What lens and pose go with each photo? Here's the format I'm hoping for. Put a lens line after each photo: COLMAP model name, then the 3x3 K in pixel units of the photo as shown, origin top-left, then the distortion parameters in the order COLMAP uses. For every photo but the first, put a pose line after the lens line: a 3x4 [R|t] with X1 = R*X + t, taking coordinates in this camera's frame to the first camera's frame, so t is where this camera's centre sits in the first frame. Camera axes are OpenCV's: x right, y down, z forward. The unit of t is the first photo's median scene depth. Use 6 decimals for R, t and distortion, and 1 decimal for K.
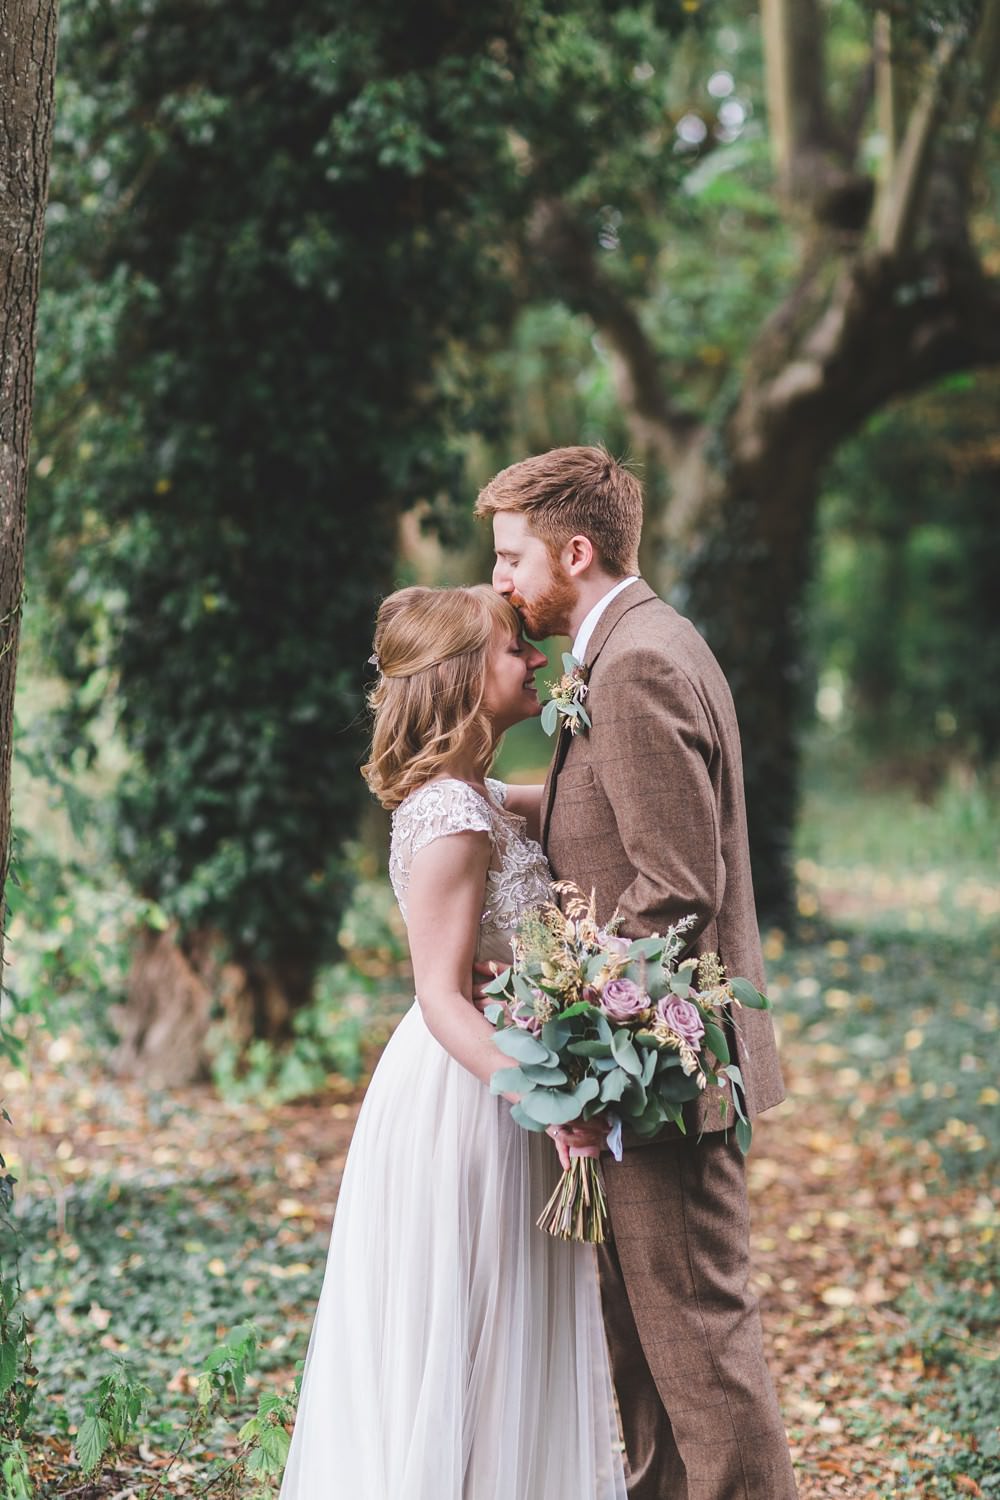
lens RADIAL K [[3754.4, 0, 500.0], [0, 3754.4, 750.0], [0, 0, 1]] dist [0.122921, 0.067665]
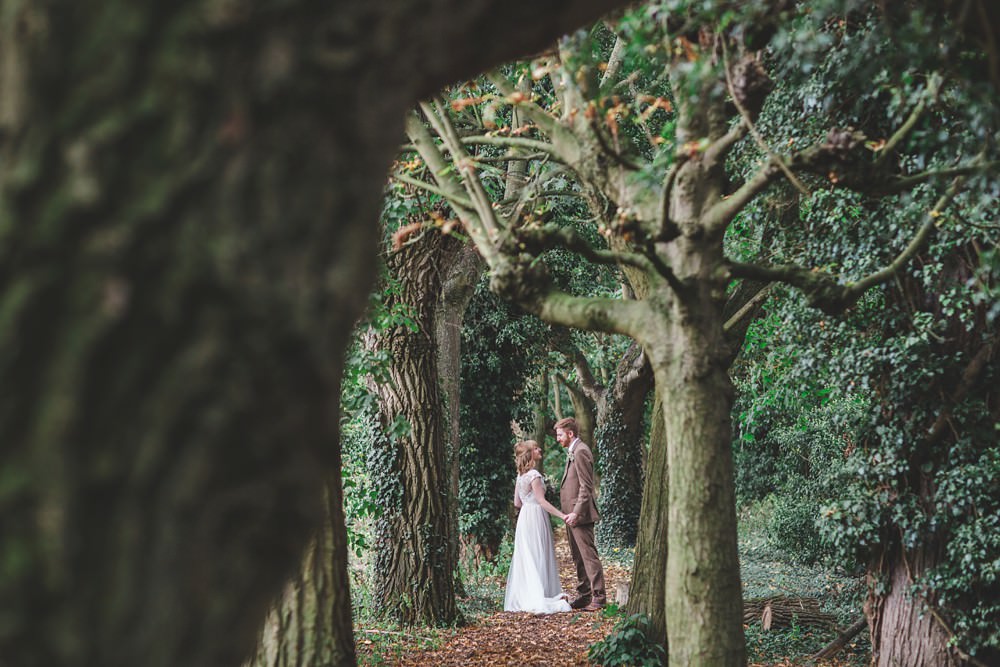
lens RADIAL K [[2467.4, 0, 500.0], [0, 2467.4, 333.5], [0, 0, 1]] dist [0.048202, 0.319481]
pose [[0.998787, -0.048234, 0.009917, -0.064004], [0.048933, 0.994720, -0.090206, 0.073302], [-0.005514, 0.090581, 0.995874, -1.554362]]
